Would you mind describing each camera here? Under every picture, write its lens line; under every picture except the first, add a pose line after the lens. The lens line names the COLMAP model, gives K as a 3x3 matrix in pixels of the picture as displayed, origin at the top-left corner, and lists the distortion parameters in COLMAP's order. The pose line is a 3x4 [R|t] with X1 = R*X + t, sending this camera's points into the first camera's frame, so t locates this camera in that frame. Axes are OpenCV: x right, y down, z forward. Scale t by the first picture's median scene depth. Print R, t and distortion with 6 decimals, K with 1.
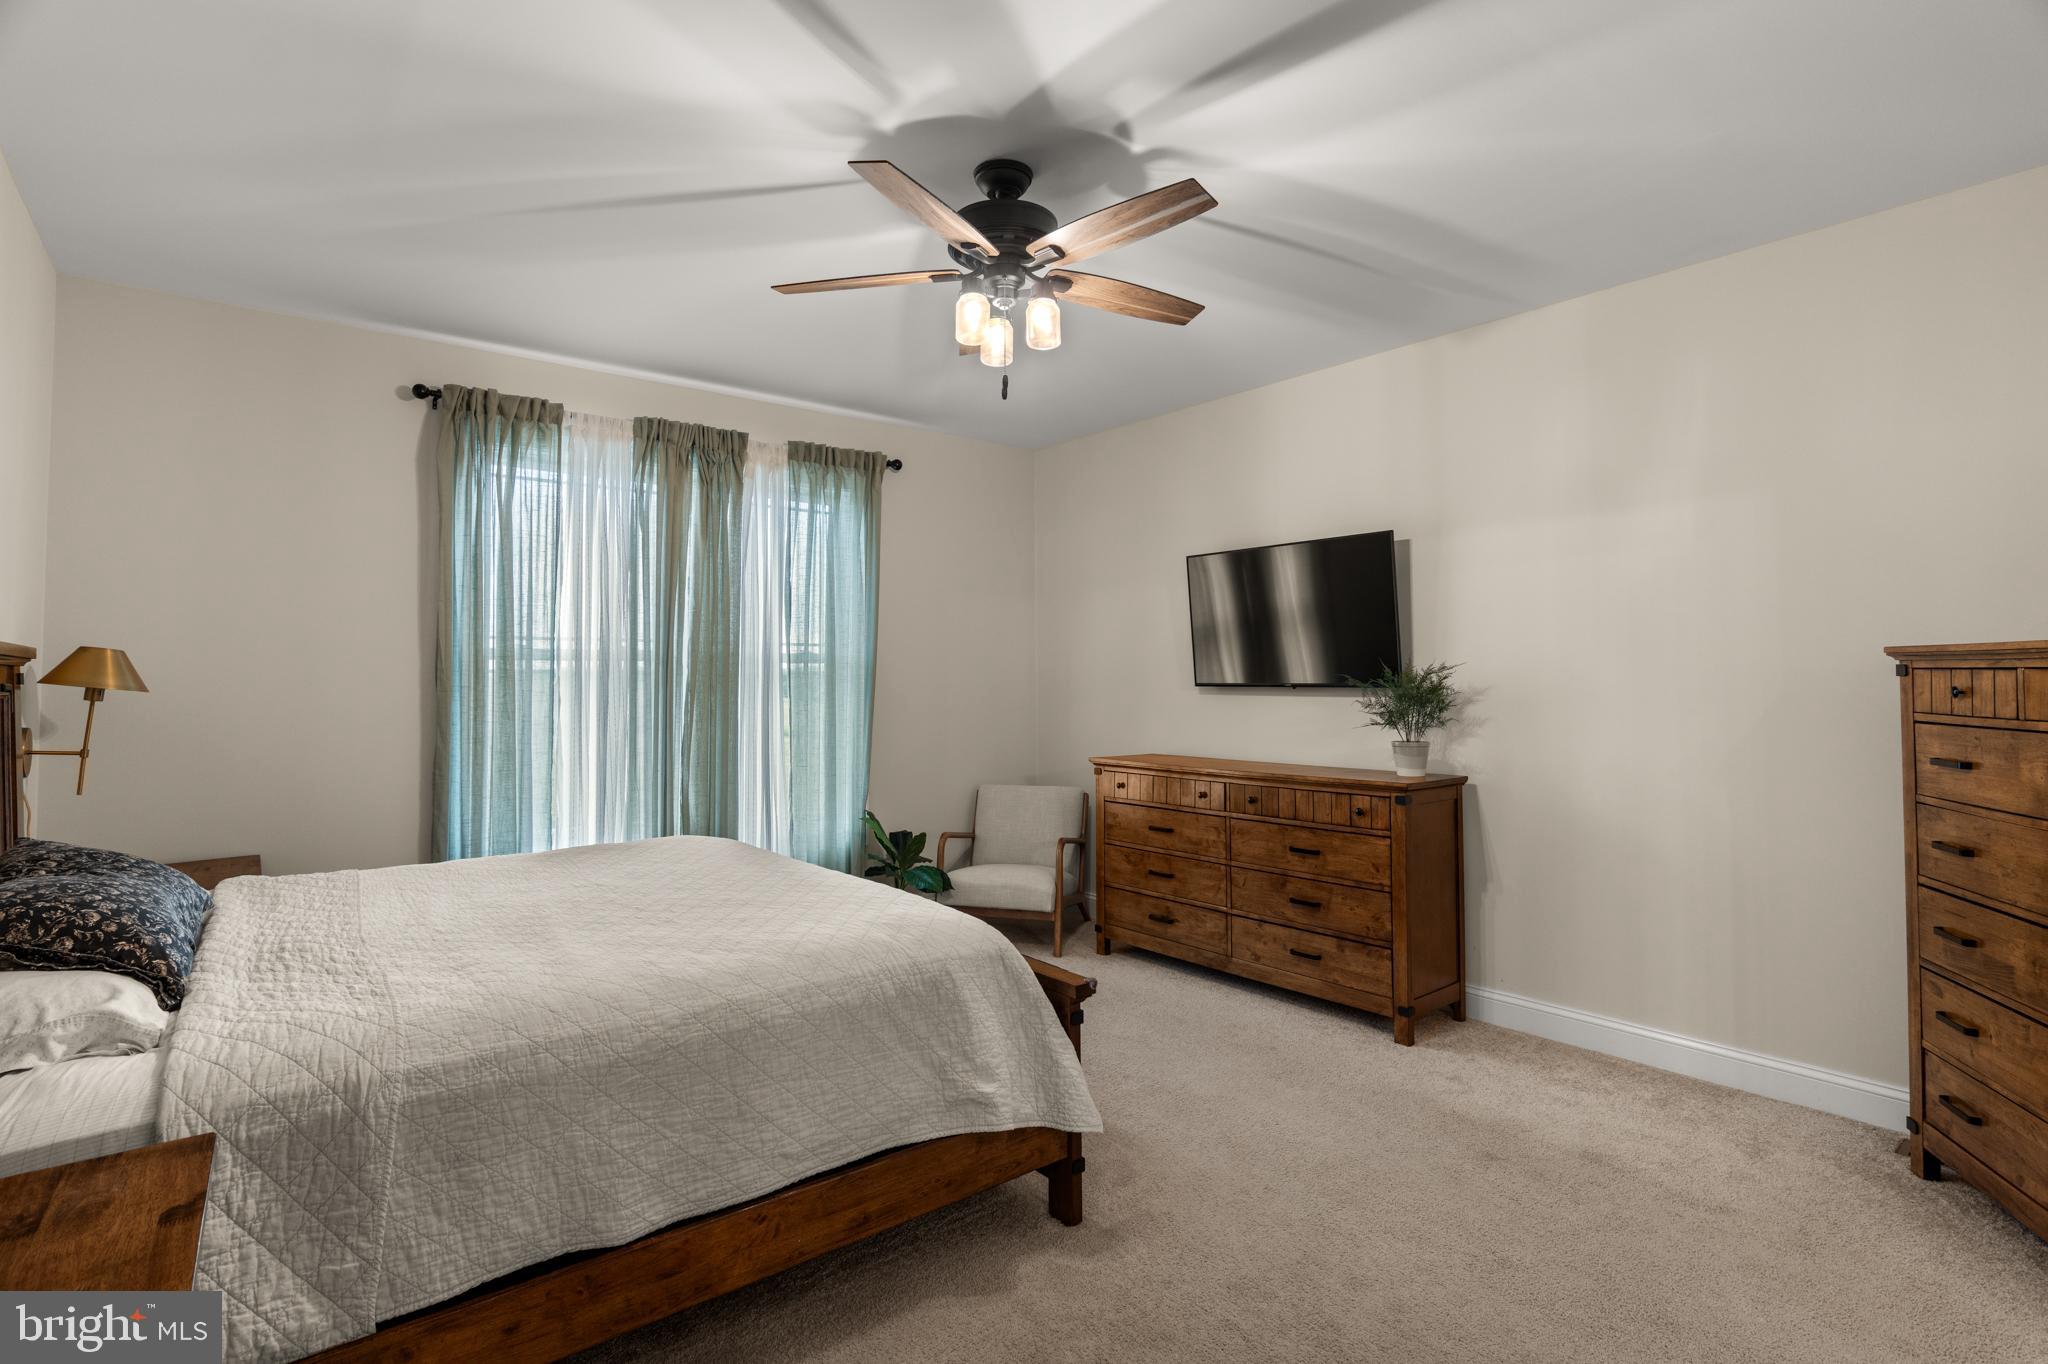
lens RADIAL K [[988.1, 0, 1017.4], [0, 988.1, 690.1], [0, 0, 1]] dist [-0.022375, 0.006853]
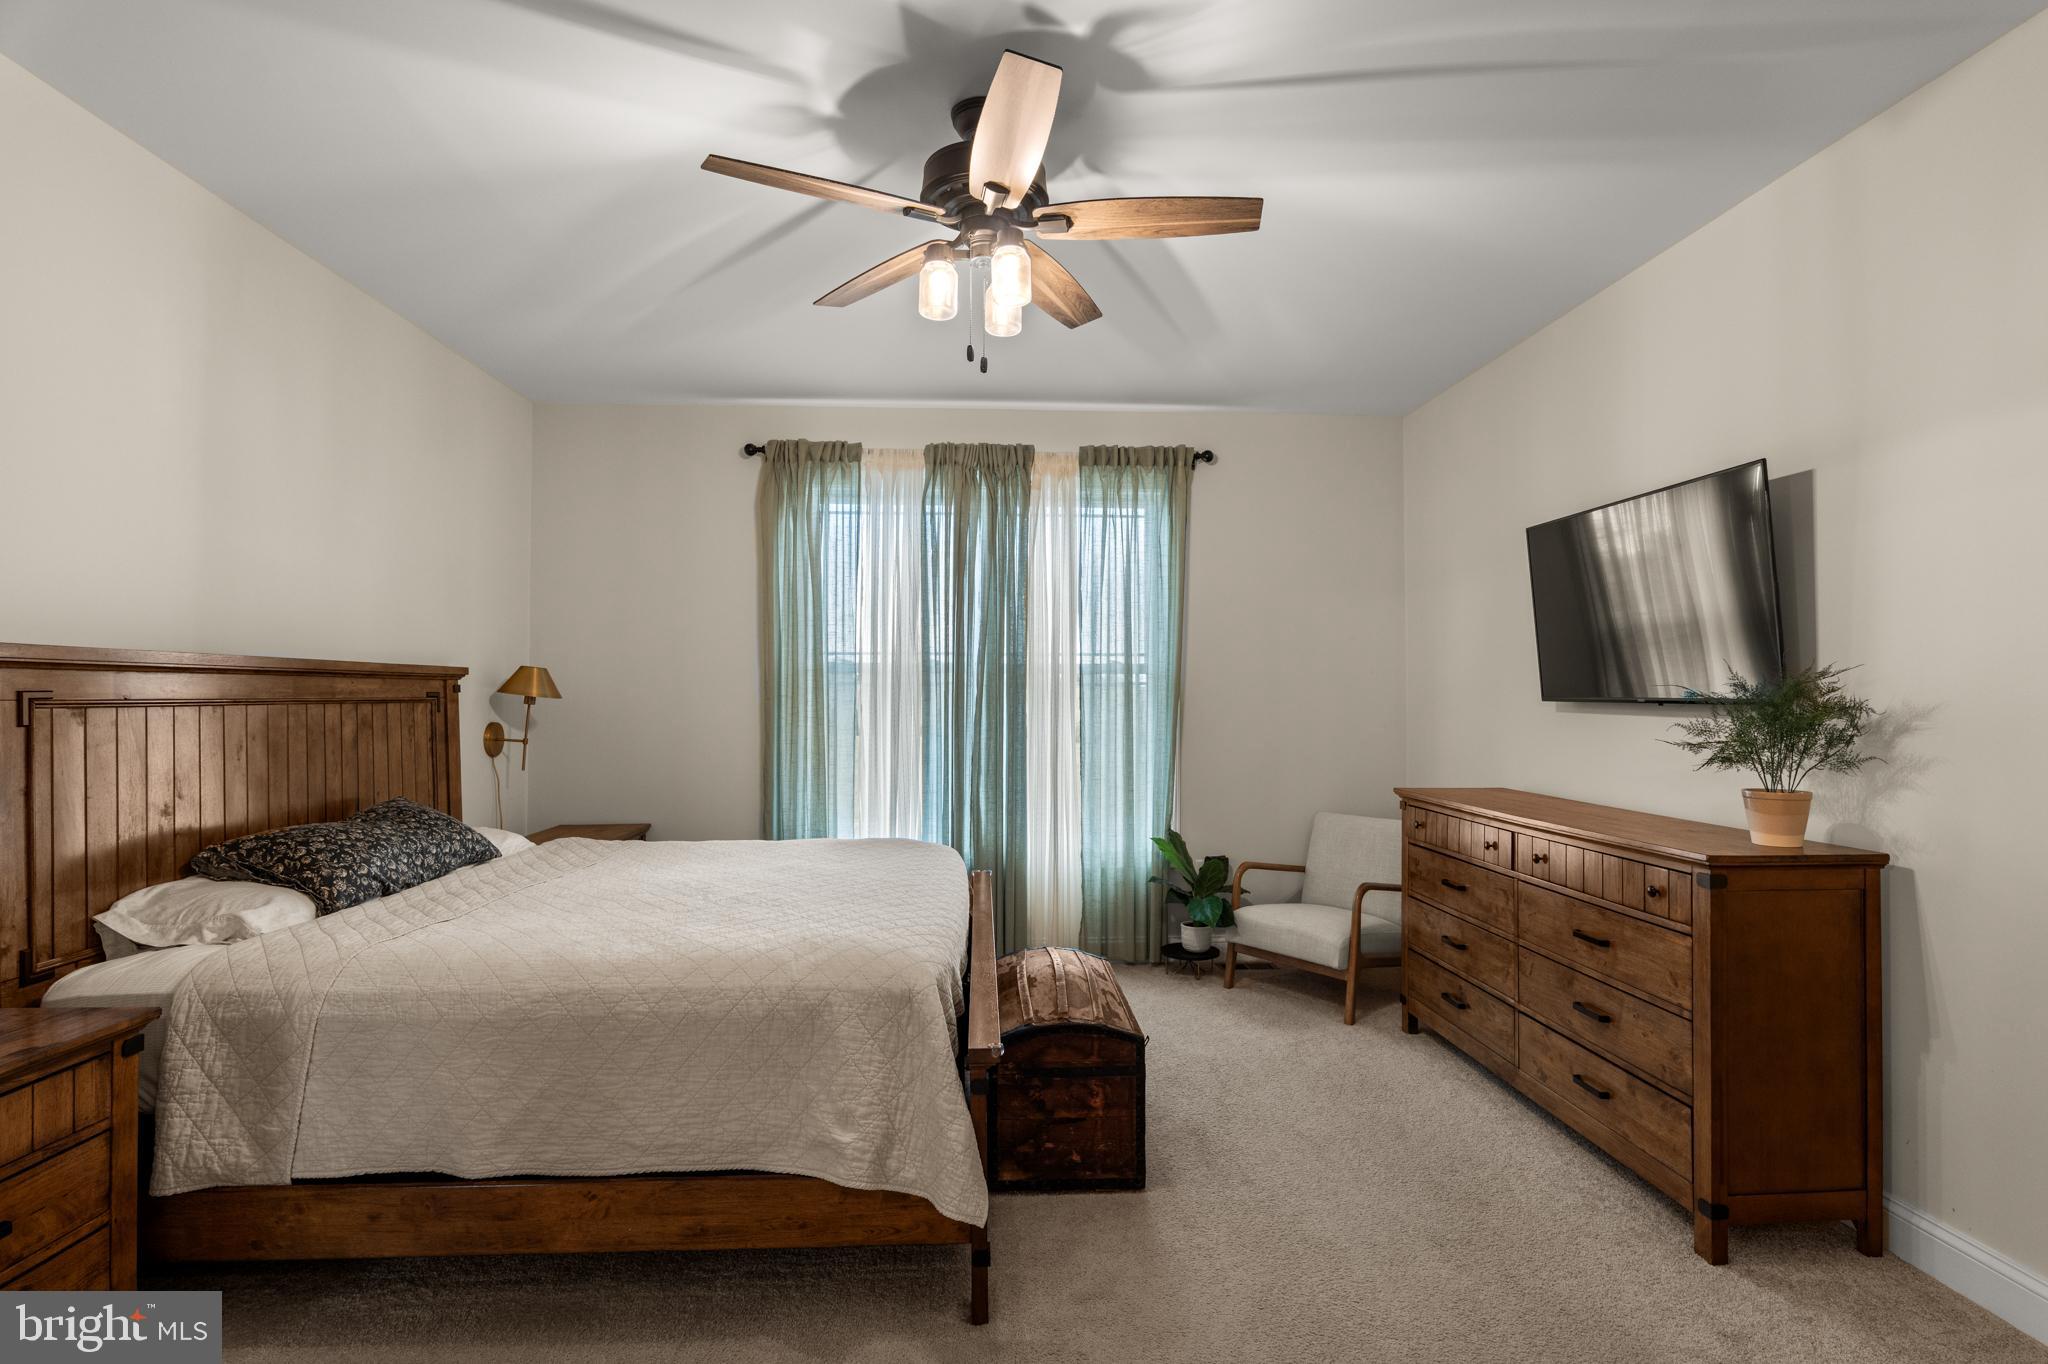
lens RADIAL K [[986.8, 0, 1023.7], [0, 986.8, 717.0], [0, 0, 1]] dist [-0.015438, 0.000943]
pose [[0.813253, 0.017828, -0.581638, 0.370062], [-0.008295, 0.999784, 0.019046, -0.002917], [0.581852, -0.010664, 0.813225, 0.209068]]
